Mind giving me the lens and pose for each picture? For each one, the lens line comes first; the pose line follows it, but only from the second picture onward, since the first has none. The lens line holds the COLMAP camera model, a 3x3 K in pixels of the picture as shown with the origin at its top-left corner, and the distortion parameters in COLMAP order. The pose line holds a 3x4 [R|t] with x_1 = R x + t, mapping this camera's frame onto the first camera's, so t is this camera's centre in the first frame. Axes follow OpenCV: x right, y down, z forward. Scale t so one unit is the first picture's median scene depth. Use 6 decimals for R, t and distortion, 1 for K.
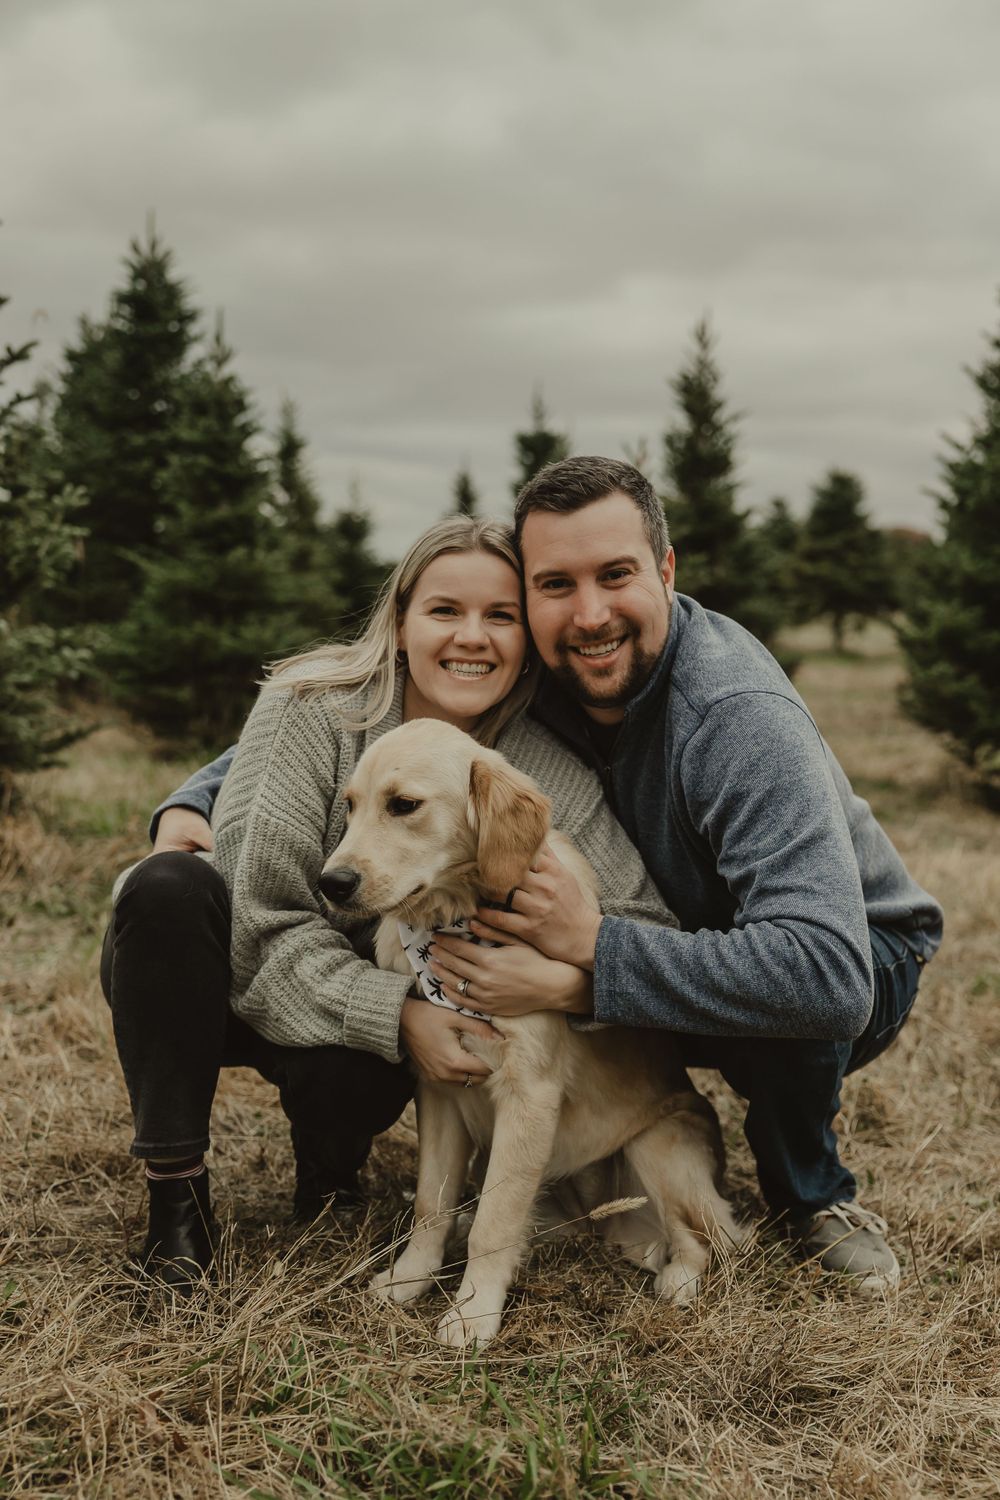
lens RADIAL K [[1918.4, 0, 445.6], [0, 1918.4, 778.7], [0, 0, 1]] dist [0.018520, 0.001195]
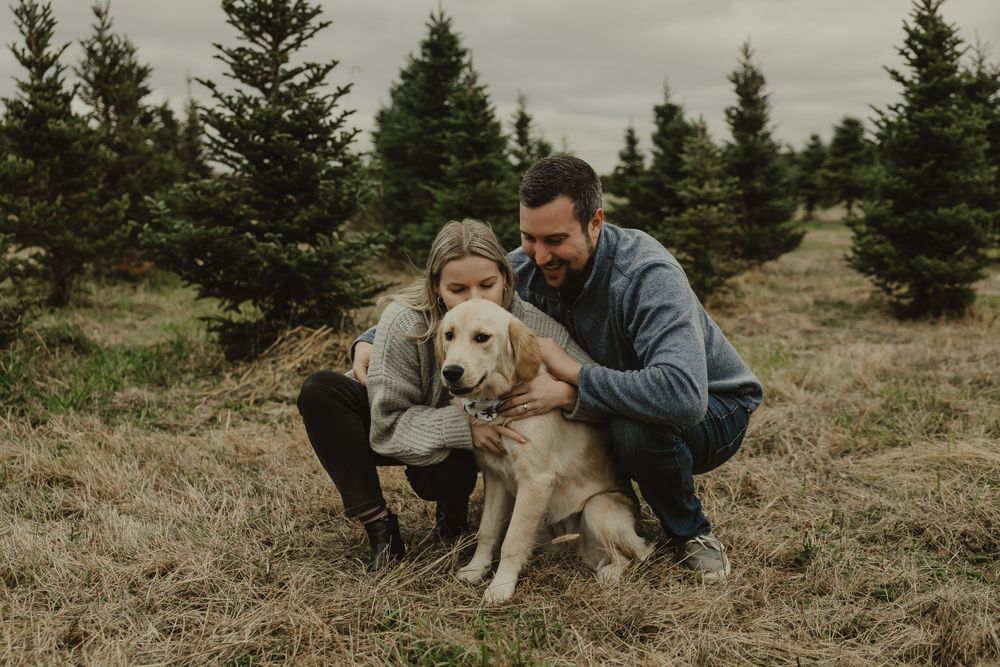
lens RADIAL K [[1068.9, 0, 497.1], [0, 1068.9, 351.0], [0, 0, 1]] dist [0.001197, -0.018893]
pose [[0.991108, -0.009612, -0.132709, 0.109314], [0.016352, 0.998625, 0.049798, -0.020098], [0.132048, -0.051525, 0.989903, -0.076723]]
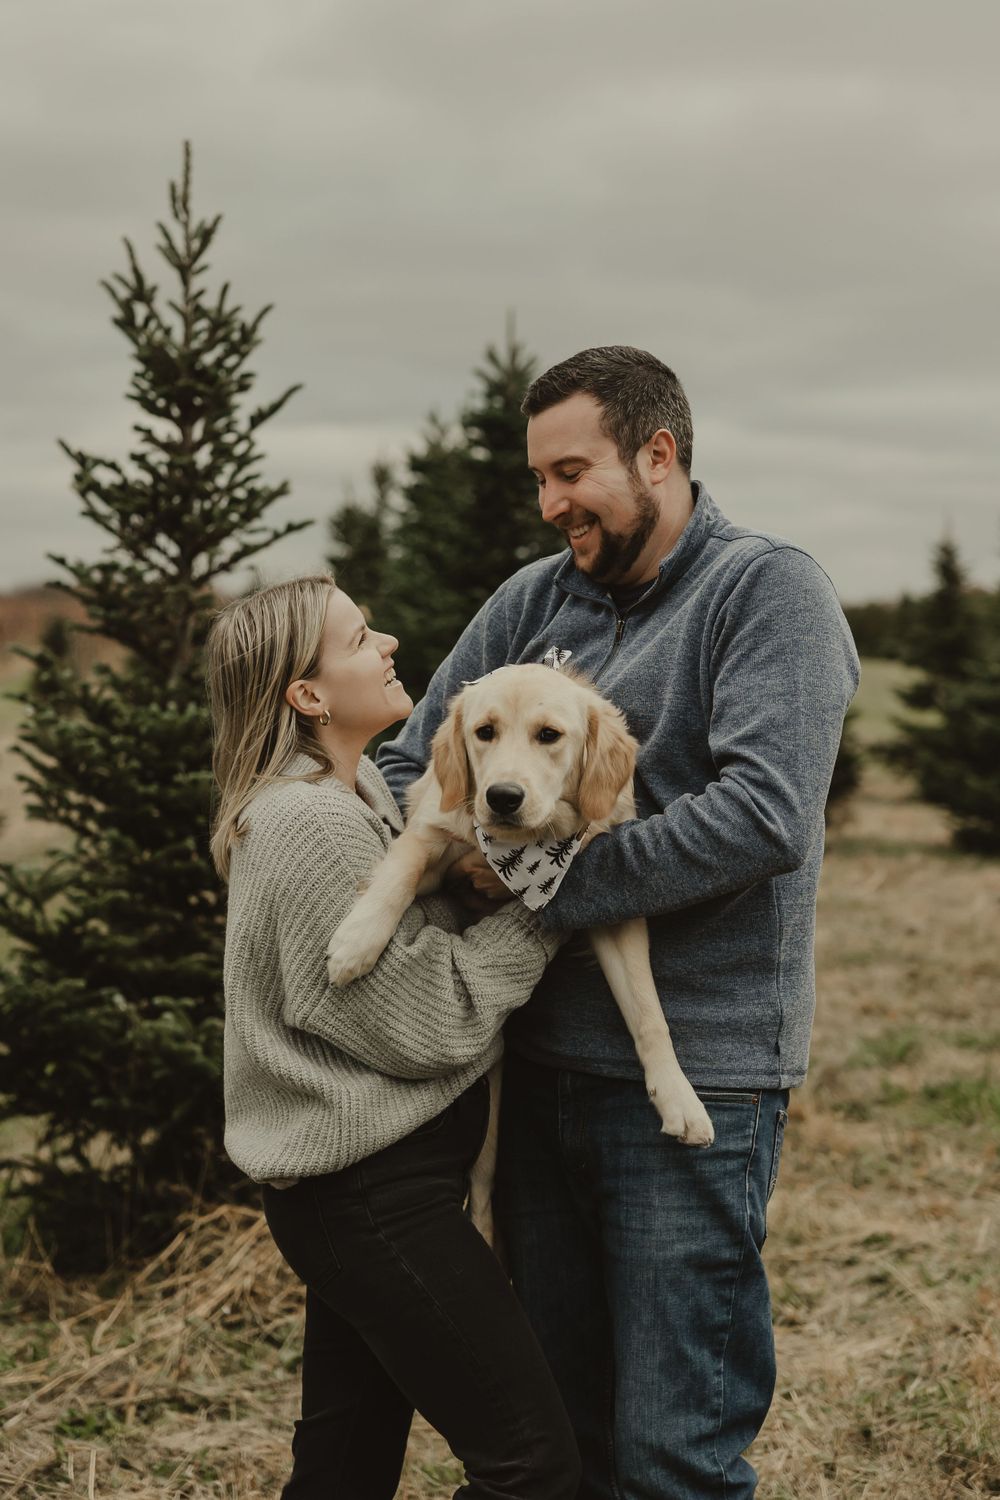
lens RADIAL K [[2709.1, 0, 507.3], [0, 2709.1, 660.1], [0, 0, 1]] dist [0.037499, -0.070225]
pose [[0.986388, -0.011933, -0.164003, 0.090296], [-0.001244, 0.996793, -0.080013, -0.202146], [0.164431, 0.079128, 0.983210, -0.305684]]
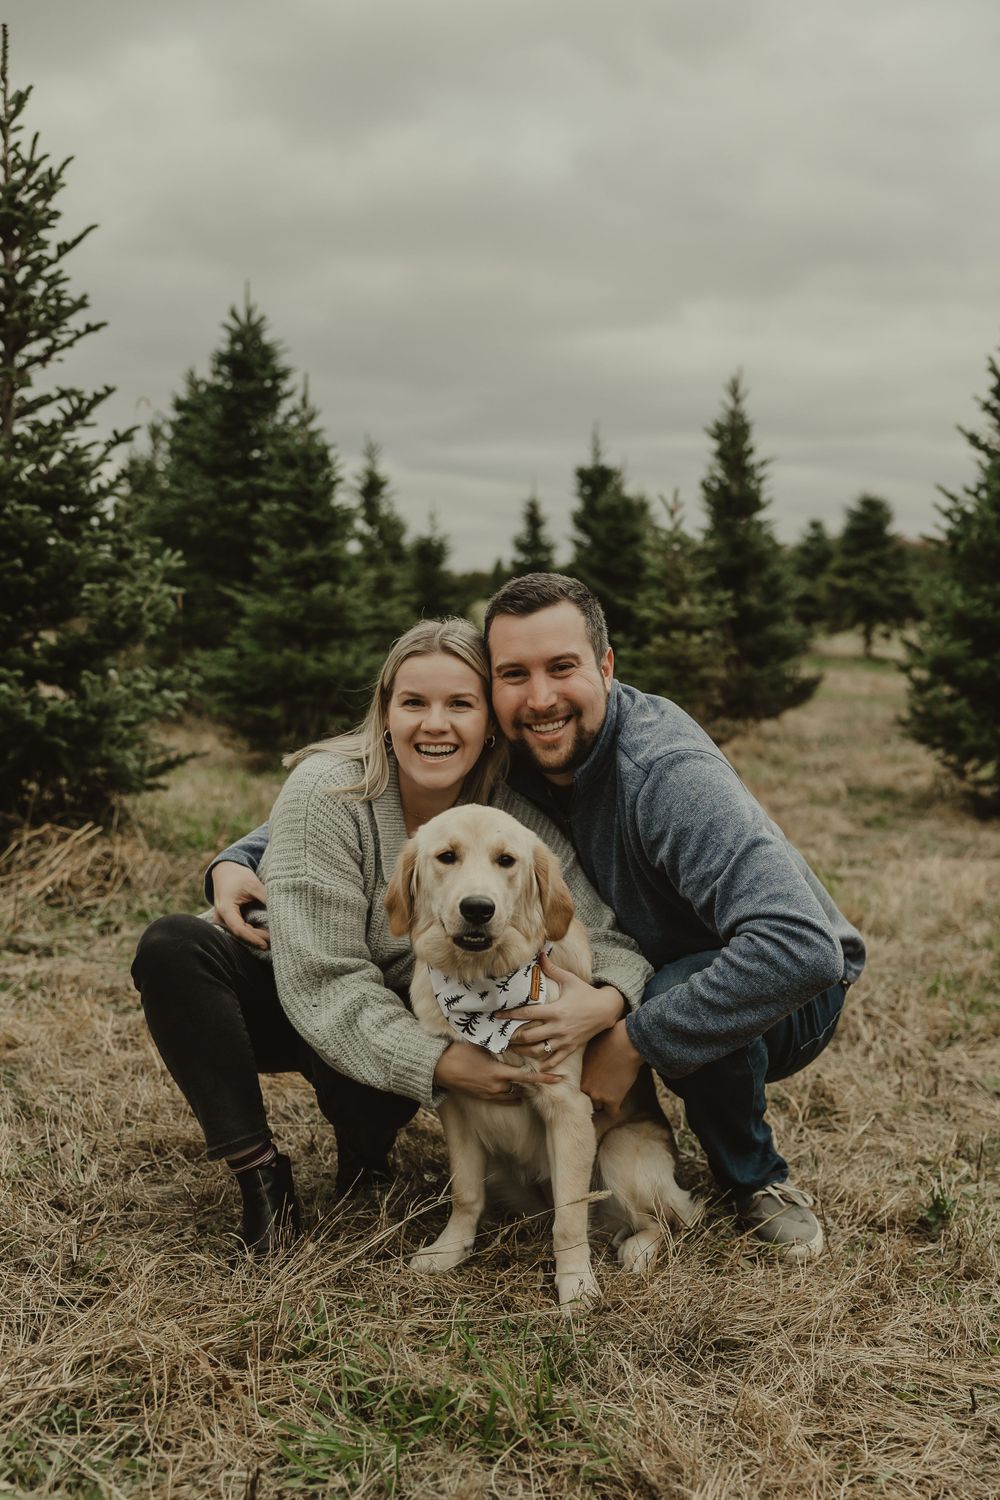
lens RADIAL K [[1724.1, 0, 497.8], [0, 1724.1, 806.1], [0, 0, 1]] dist [0.007700, 0.007901]
pose [[0.999876, -0.000322, -0.015773, 0.033435], [0.000719, 0.999683, 0.025154, -0.037394], [0.015760, -0.025162, 0.999559, -0.075244]]
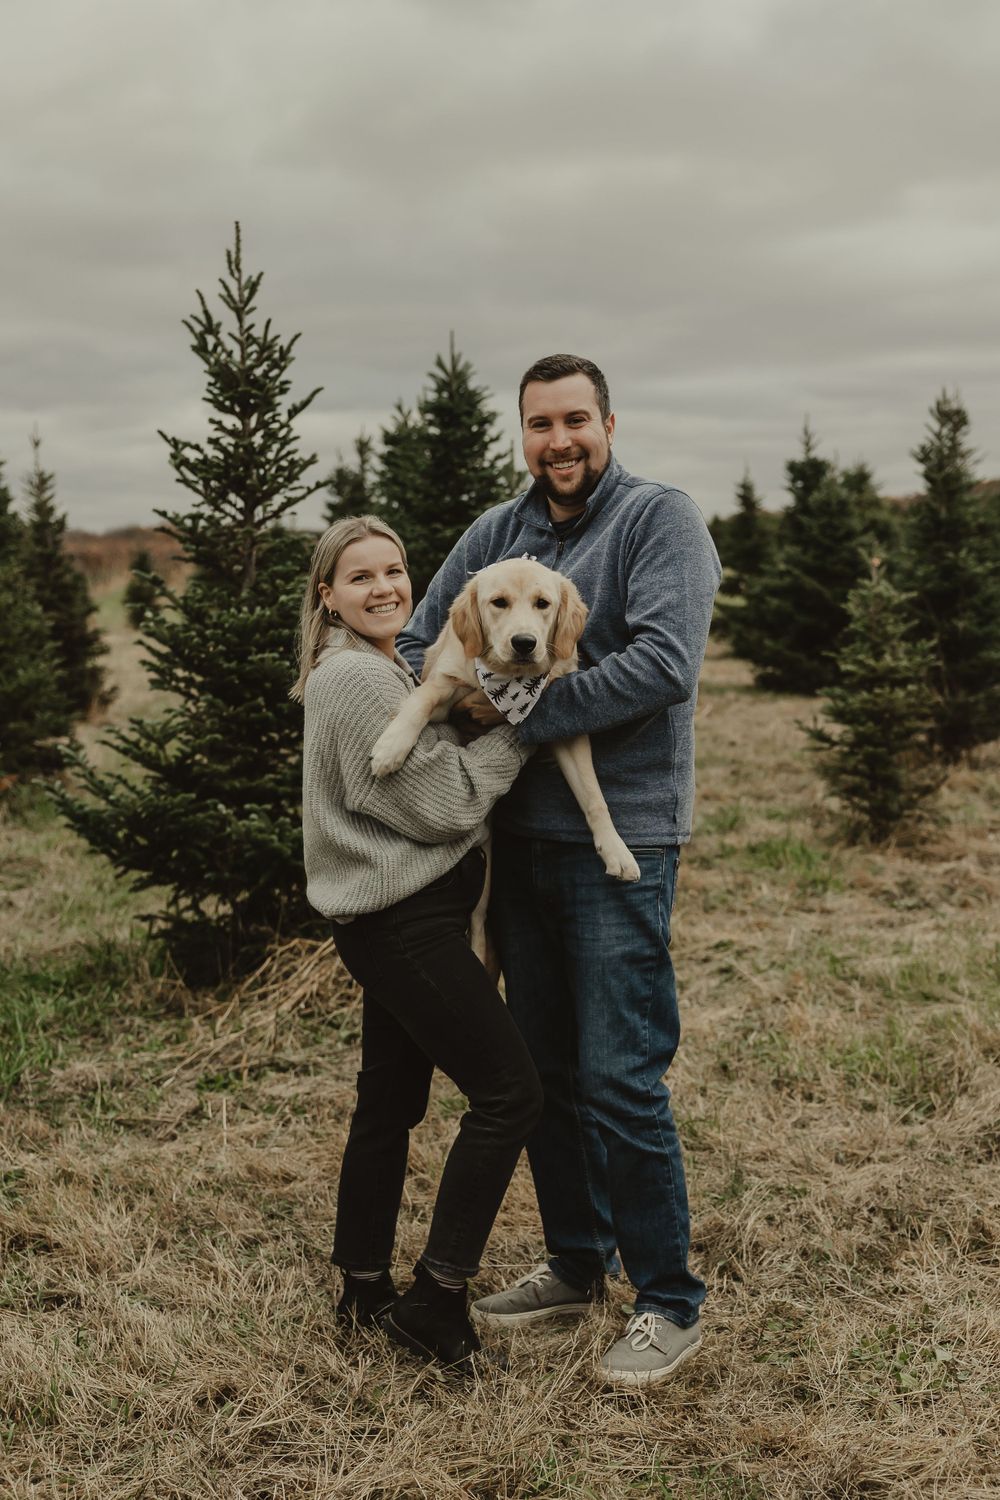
lens RADIAL K [[1839.7, 0, 501.4], [0, 1839.7, 725.8], [0, 0, 1]] dist [0.002483, -0.008587]
pose [[0.990010, -0.033469, -0.136968, 0.068875], [0.034453, 0.999395, 0.004812, -0.200504], [0.136724, -0.009483, 0.990564, -0.336225]]
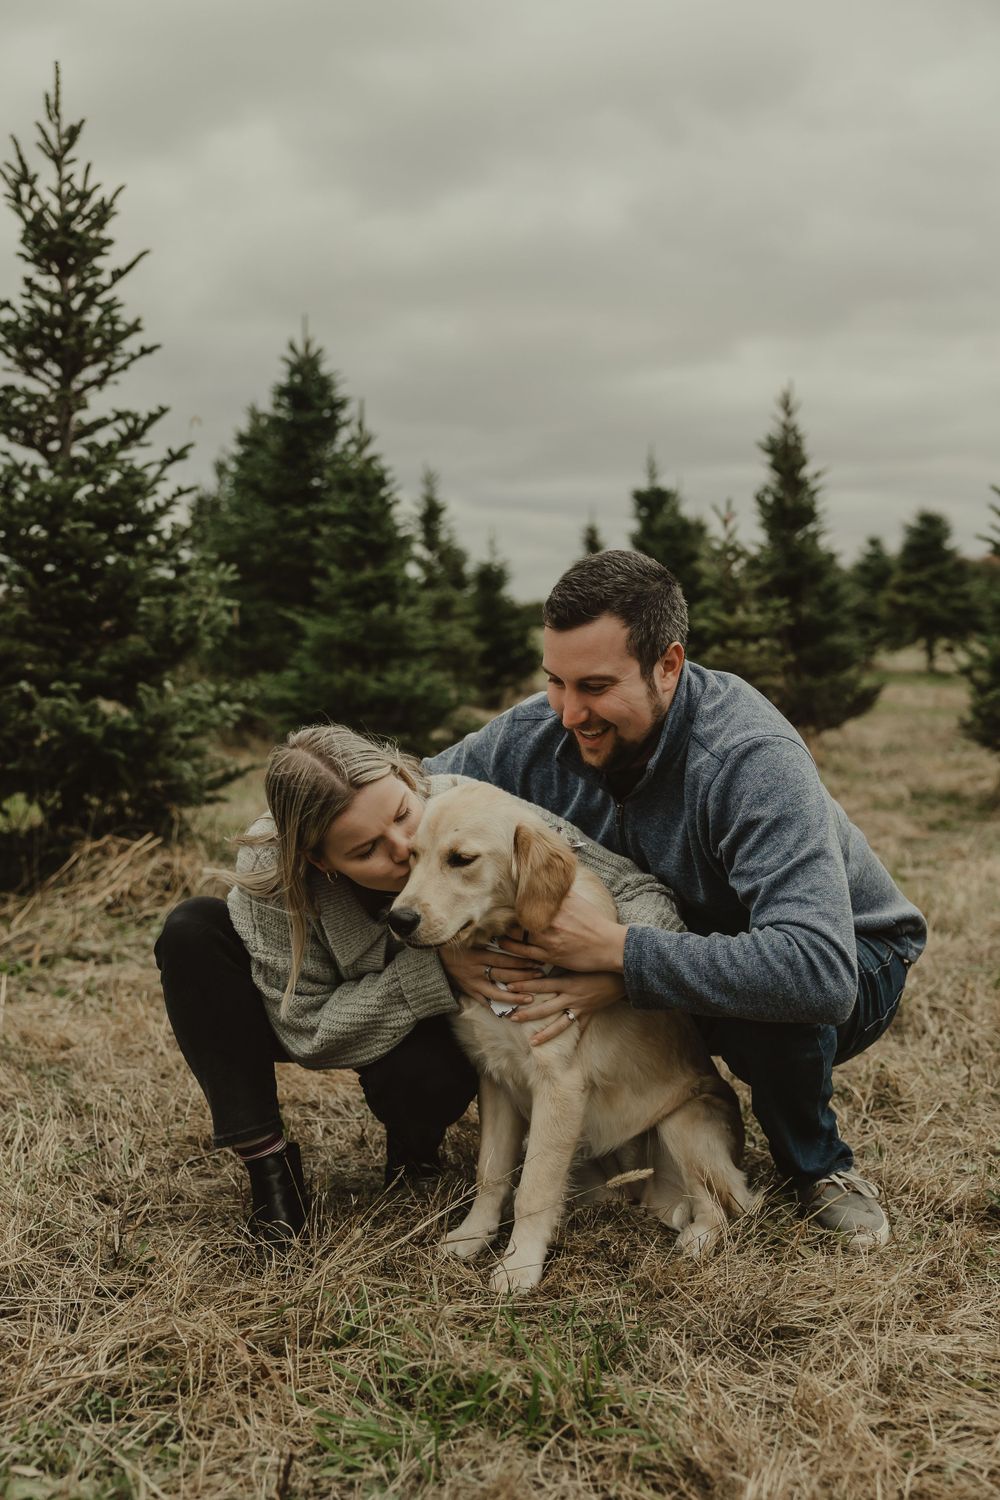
lens RADIAL K [[1696.8, 0, 472.3], [0, 1696.8, 777.2], [0, 0, 1]] dist [0.012347, -0.004637]
pose [[0.997242, -0.022943, -0.070588, 0.044997], [0.022344, 0.999707, -0.009269, -0.013782], [0.070780, 0.007666, 0.997463, -0.048542]]
